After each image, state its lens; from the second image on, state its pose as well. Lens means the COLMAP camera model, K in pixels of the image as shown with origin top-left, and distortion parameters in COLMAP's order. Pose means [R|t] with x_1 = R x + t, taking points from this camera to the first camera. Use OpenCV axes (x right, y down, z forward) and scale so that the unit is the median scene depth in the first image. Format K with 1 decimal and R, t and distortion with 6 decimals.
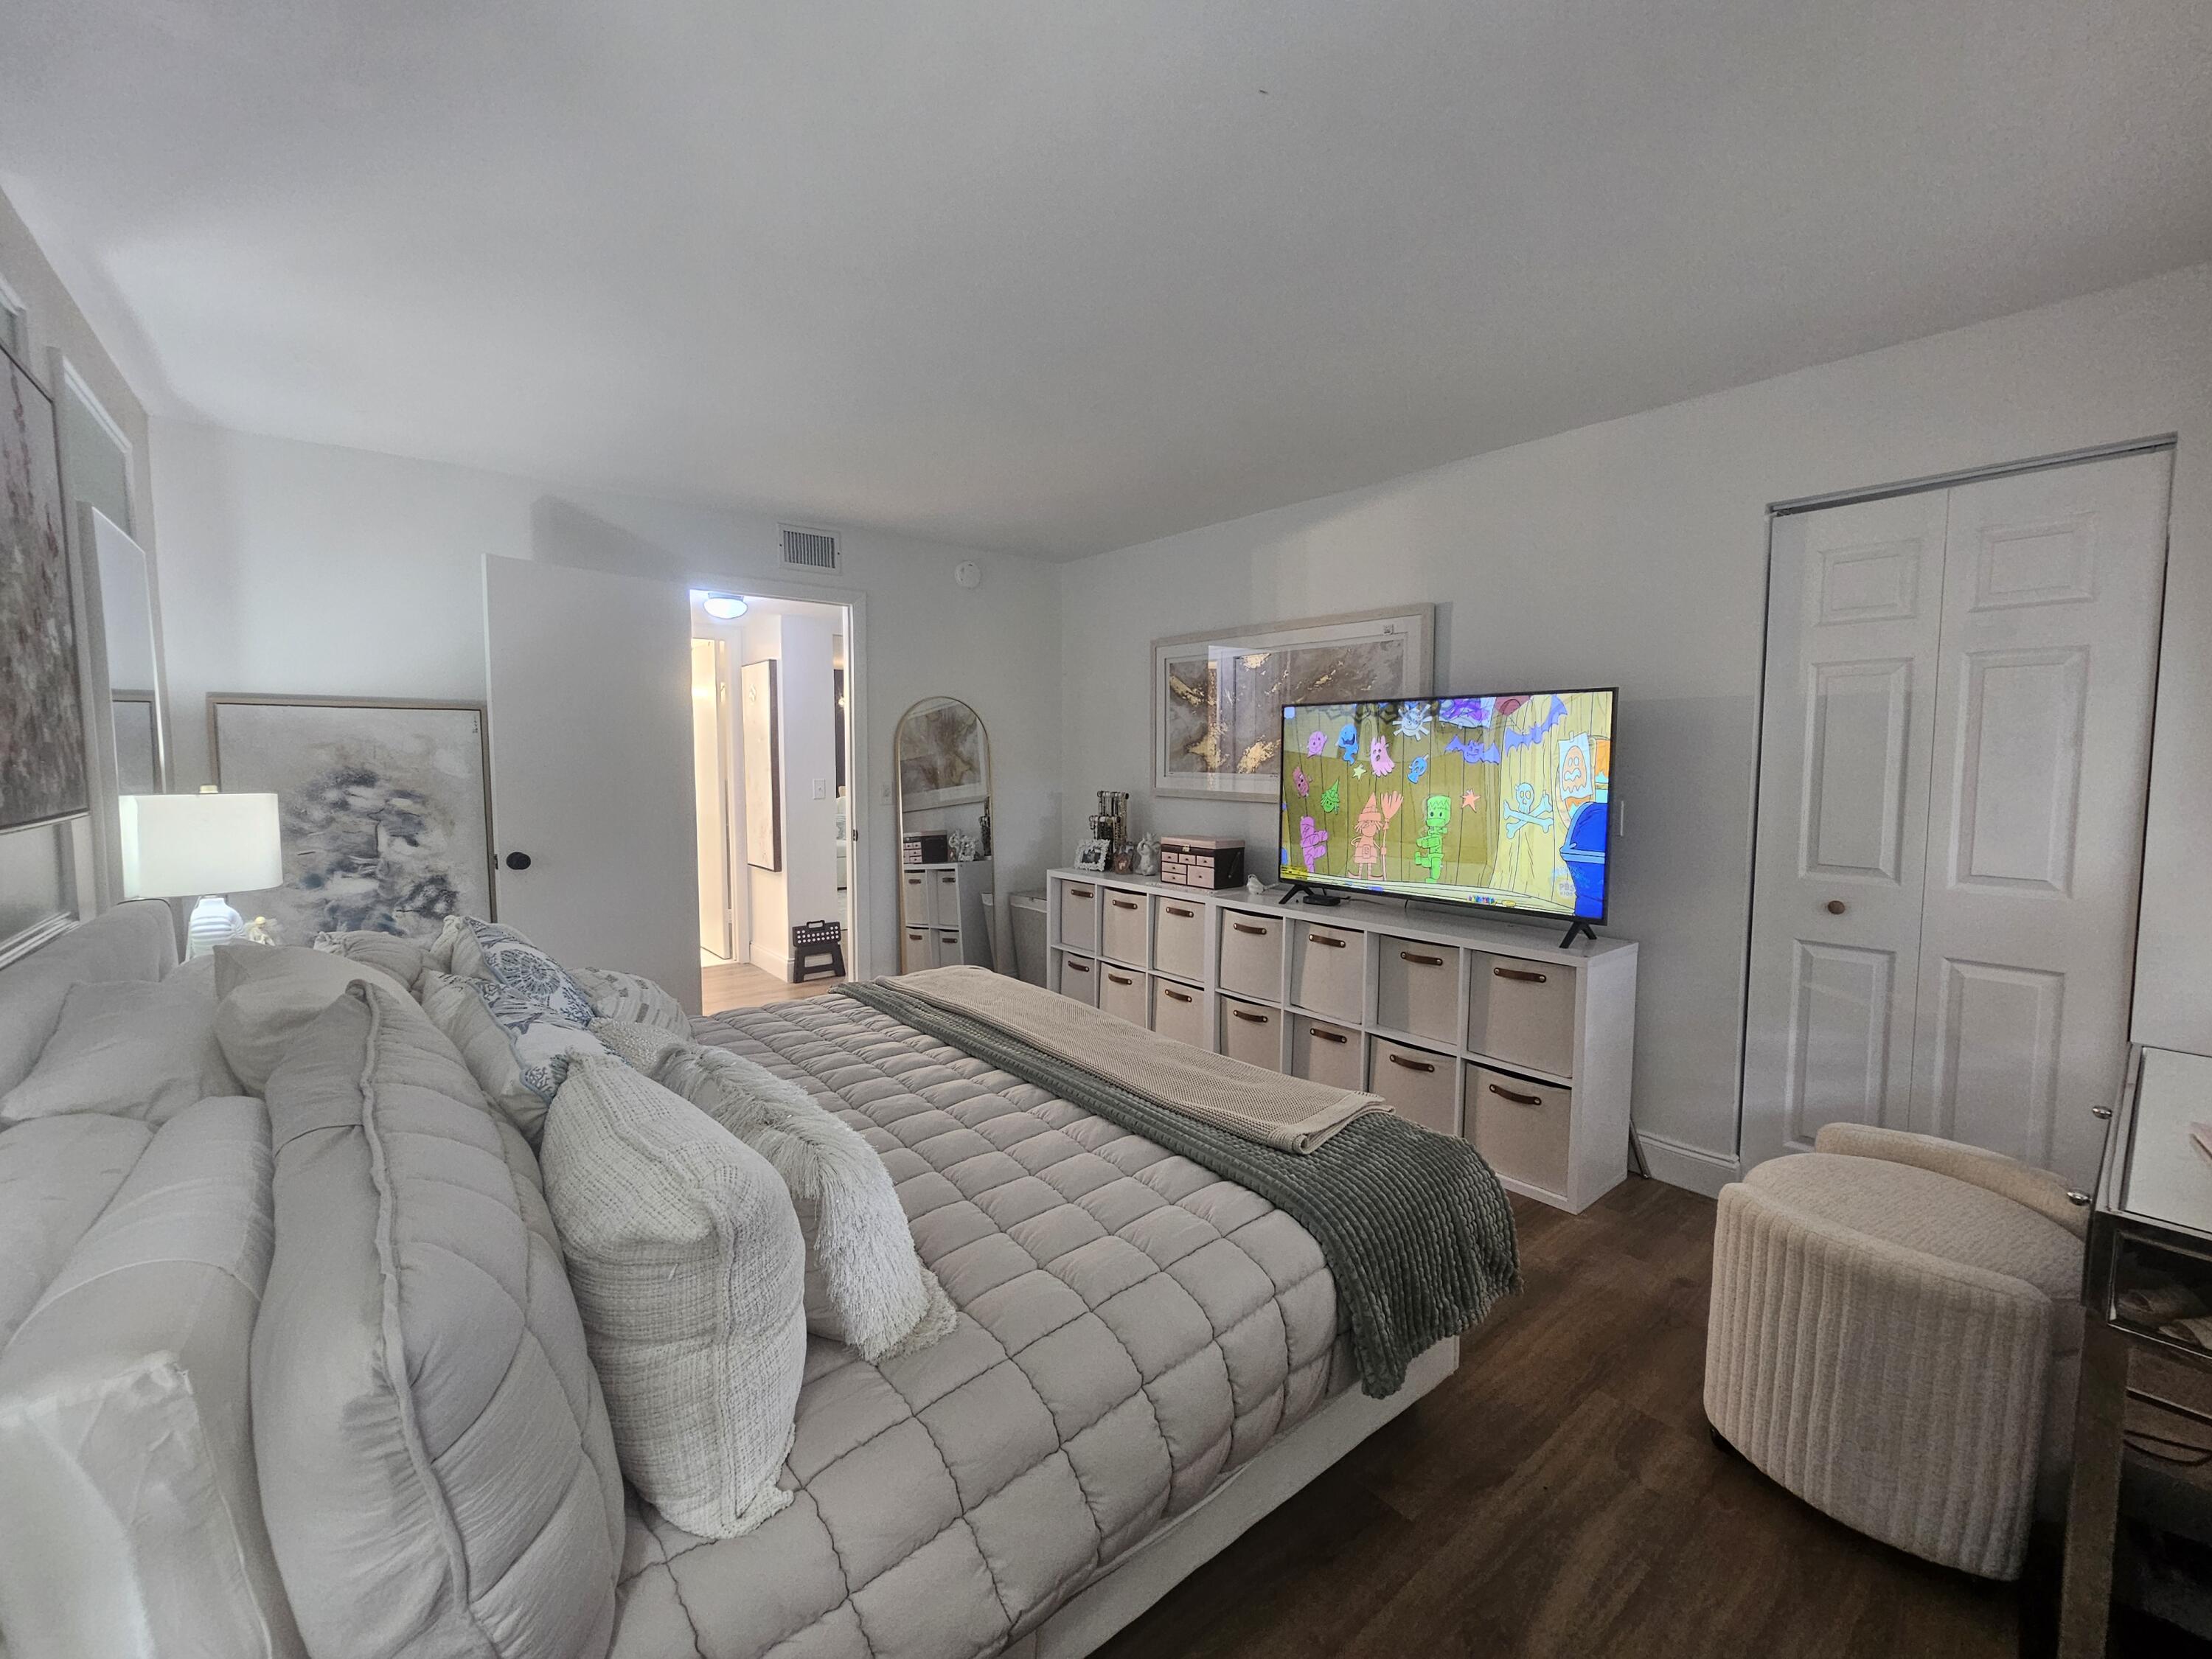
lens RADIAL K [[907.1, 0, 1089.1], [0, 907.1, 815.1], [0, 0, 1]] dist [-0.007778, 0.001839]
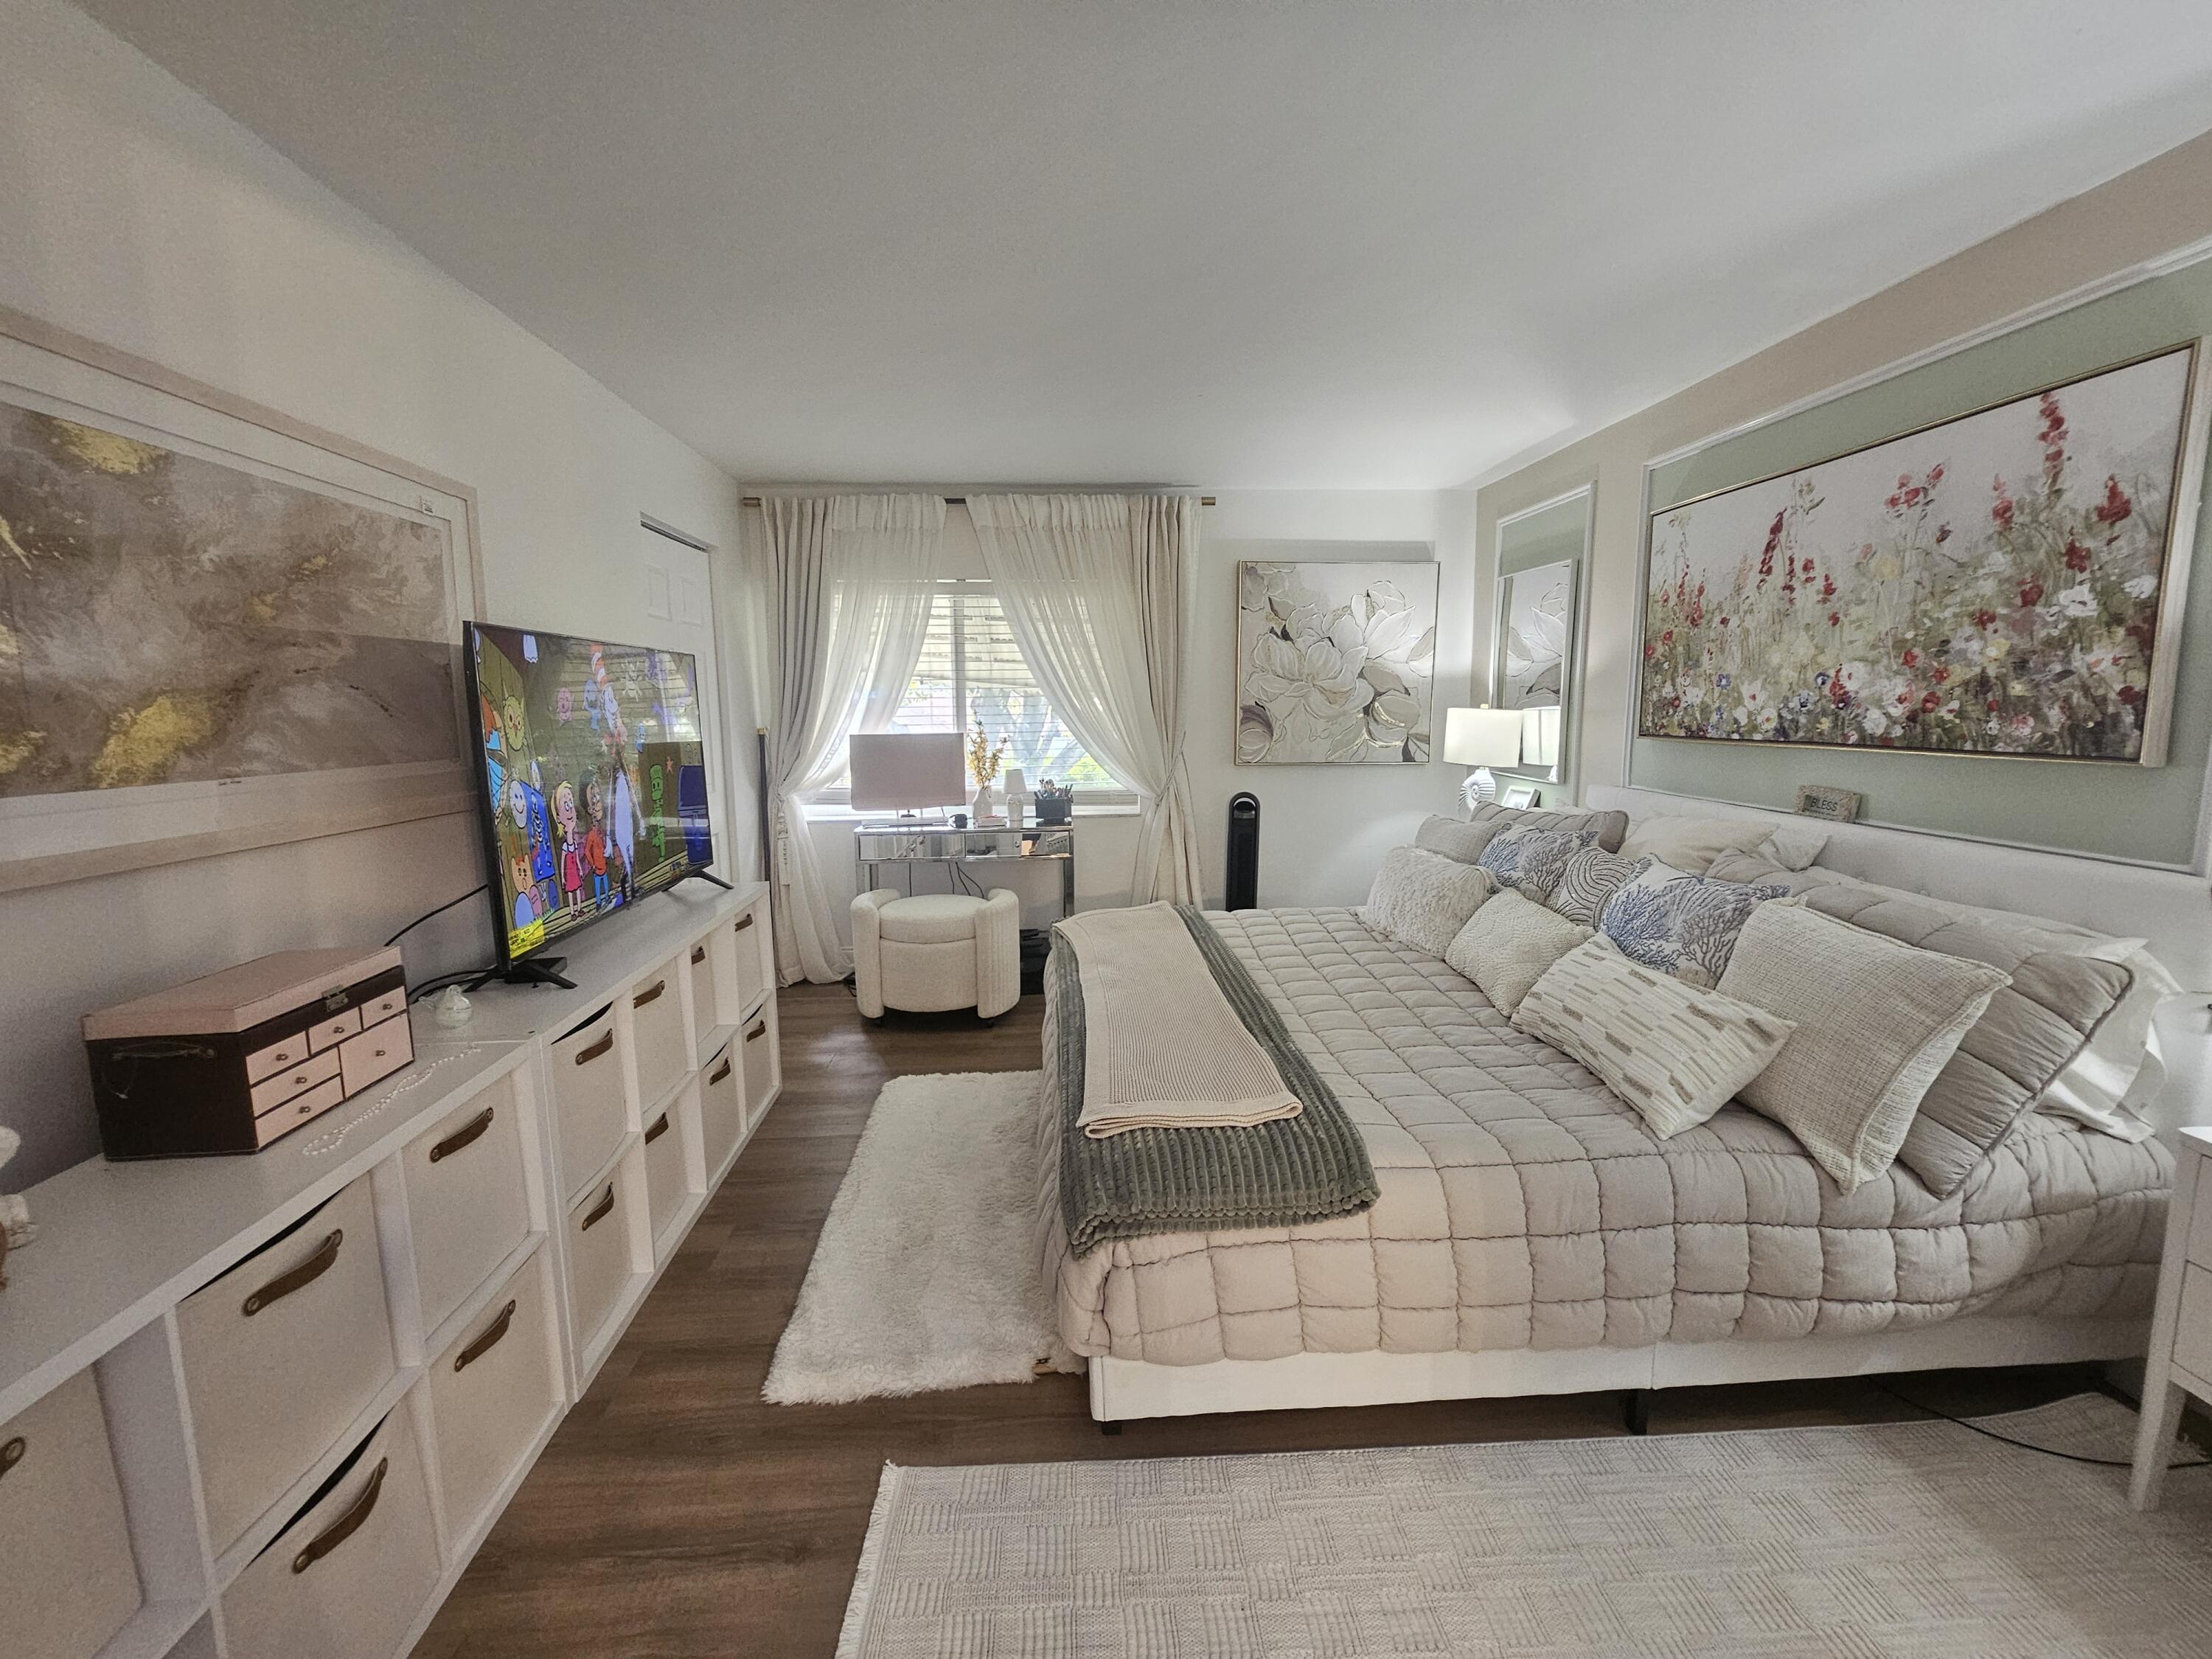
lens RADIAL K [[907.1, 0, 1107.2], [0, 907.1, 818.4], [0, 0, 1]] dist [-0.007778, 0.001839]
pose [[-0.821190, -0.064385, 0.567012, -0.392415], [0.048252, 0.982222, 0.181415, -0.095546], [-0.568612, 0.176336, -0.803484, 1.314655]]
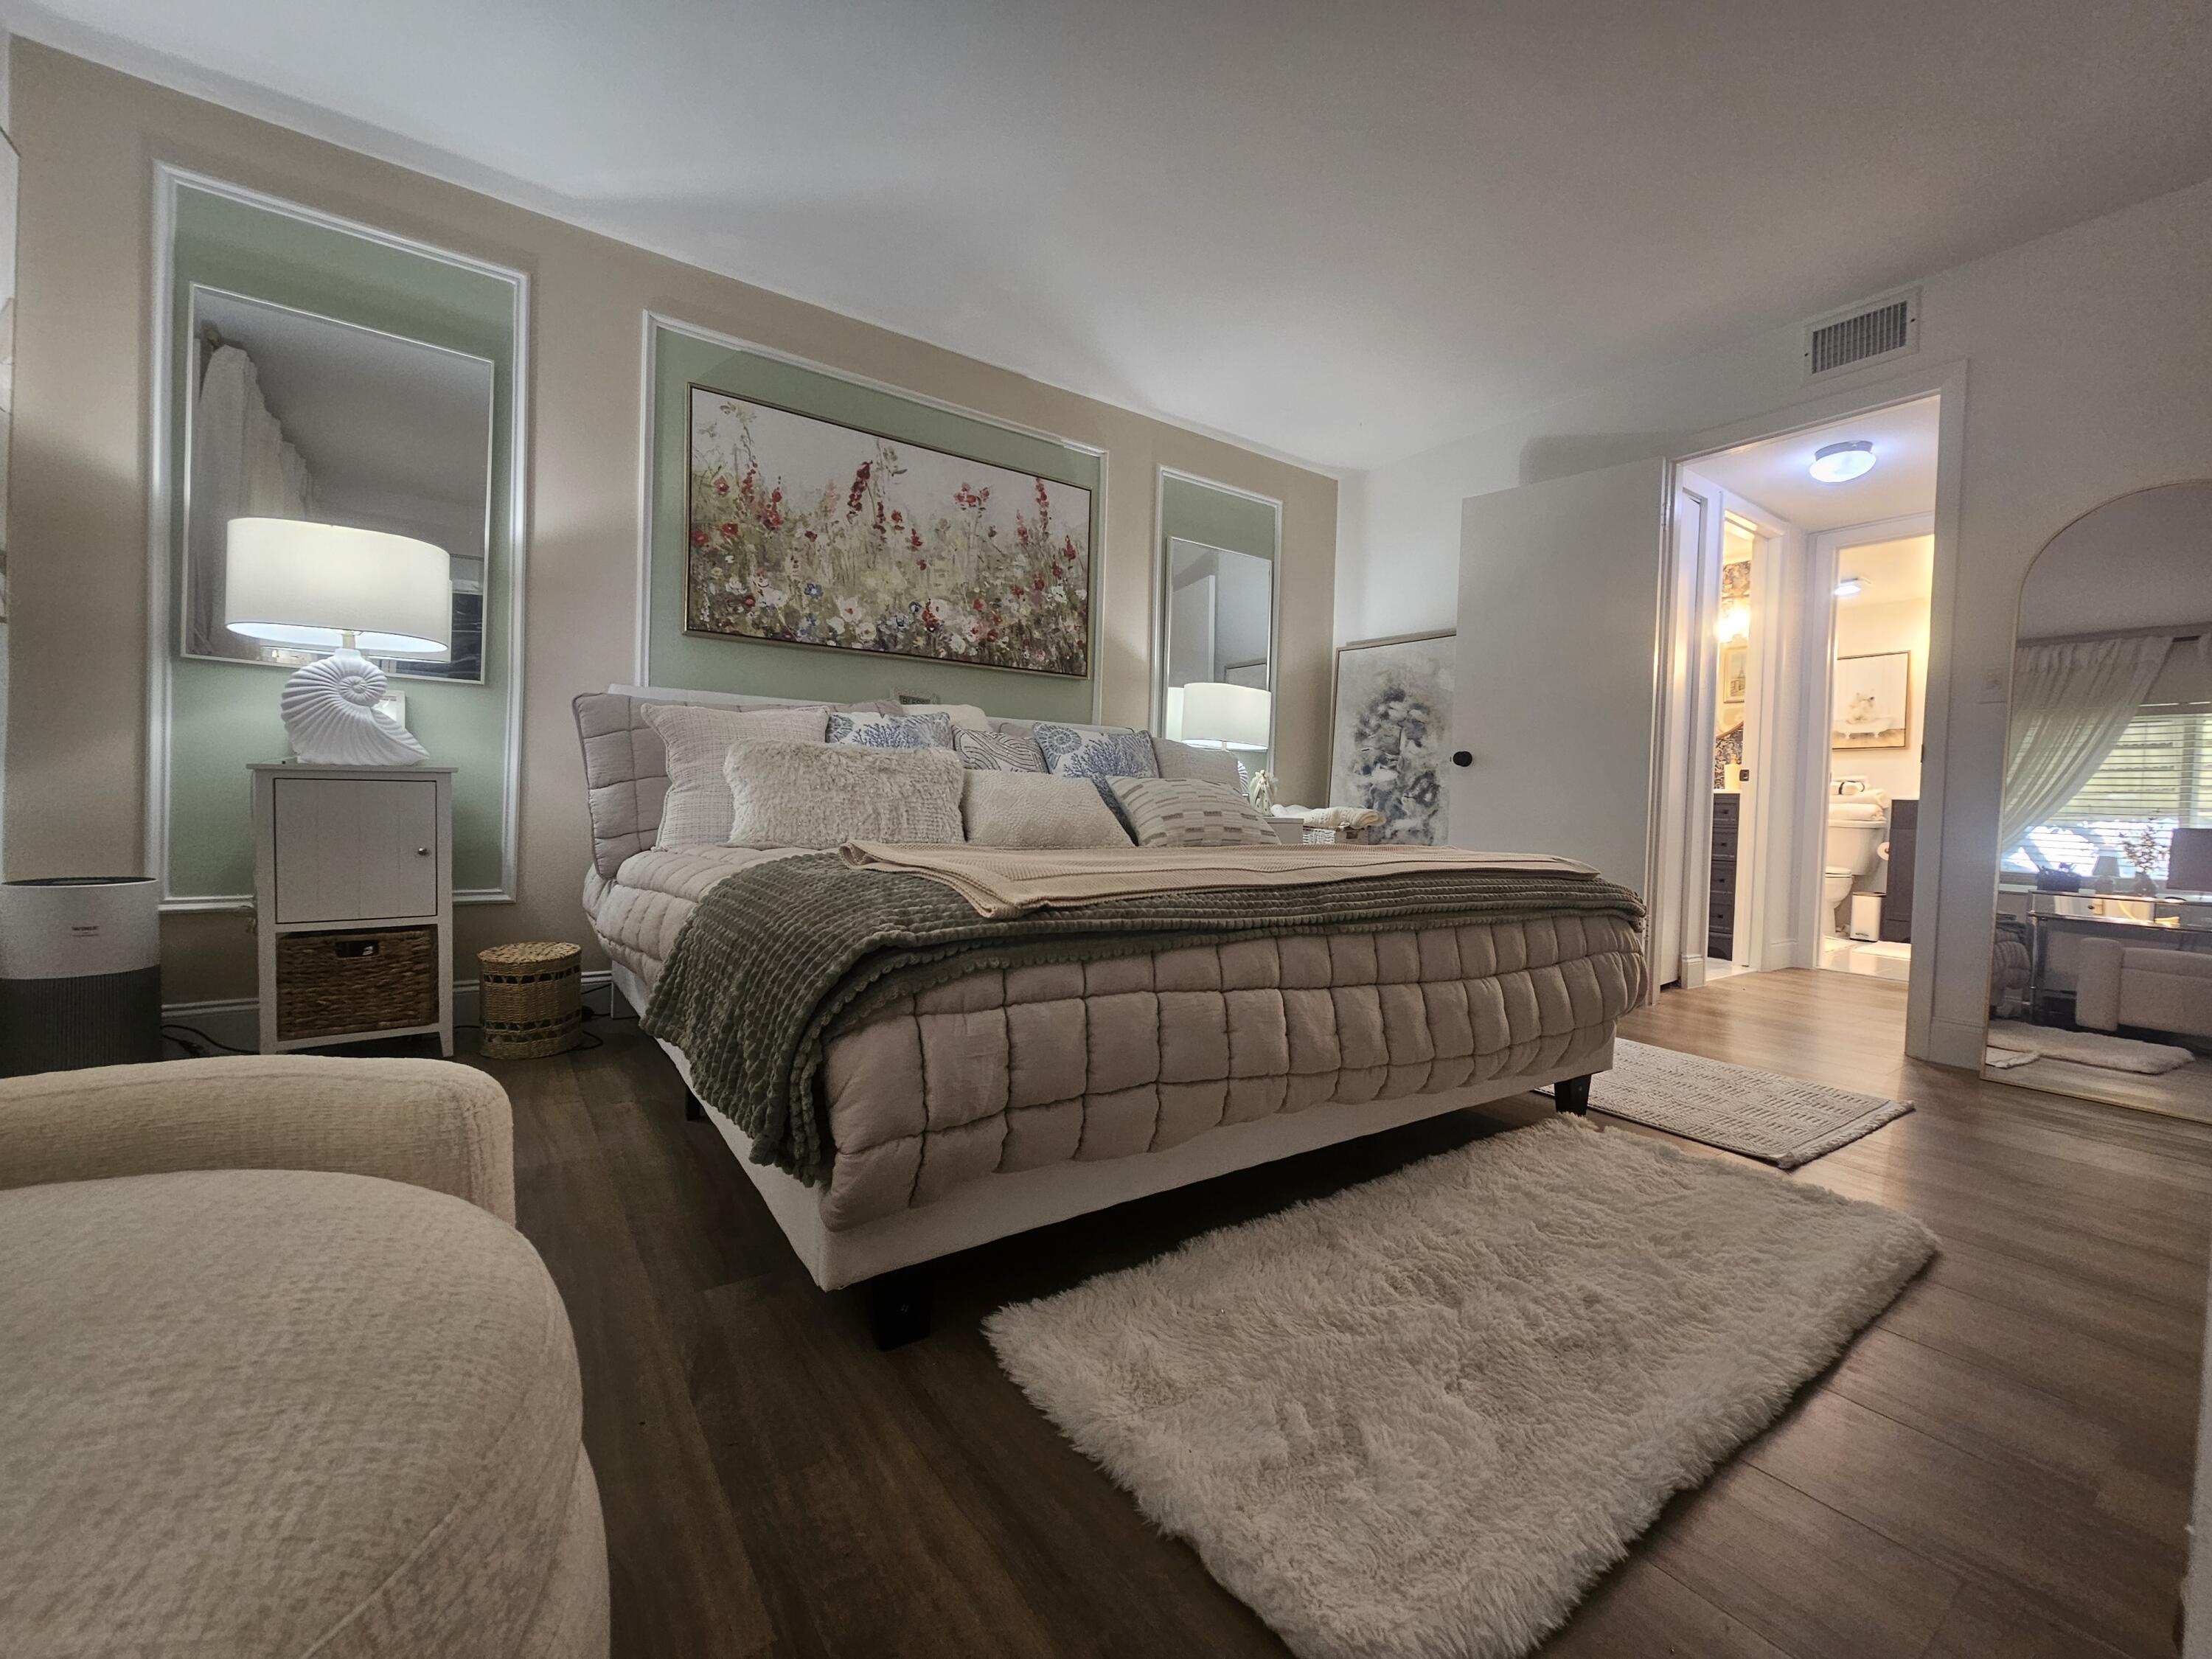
lens RADIAL K [[907.1, 0, 1108.3], [0, 907.1, 814.1], [0, 0, 1]] dist [-0.007778, 0.001839]
pose [[-0.063596, 0.013959, -0.997878, 0.549567], [-0.098128, 0.994969, 0.020173, 0.143792], [0.993140, 0.099202, -0.061907, 0.645848]]
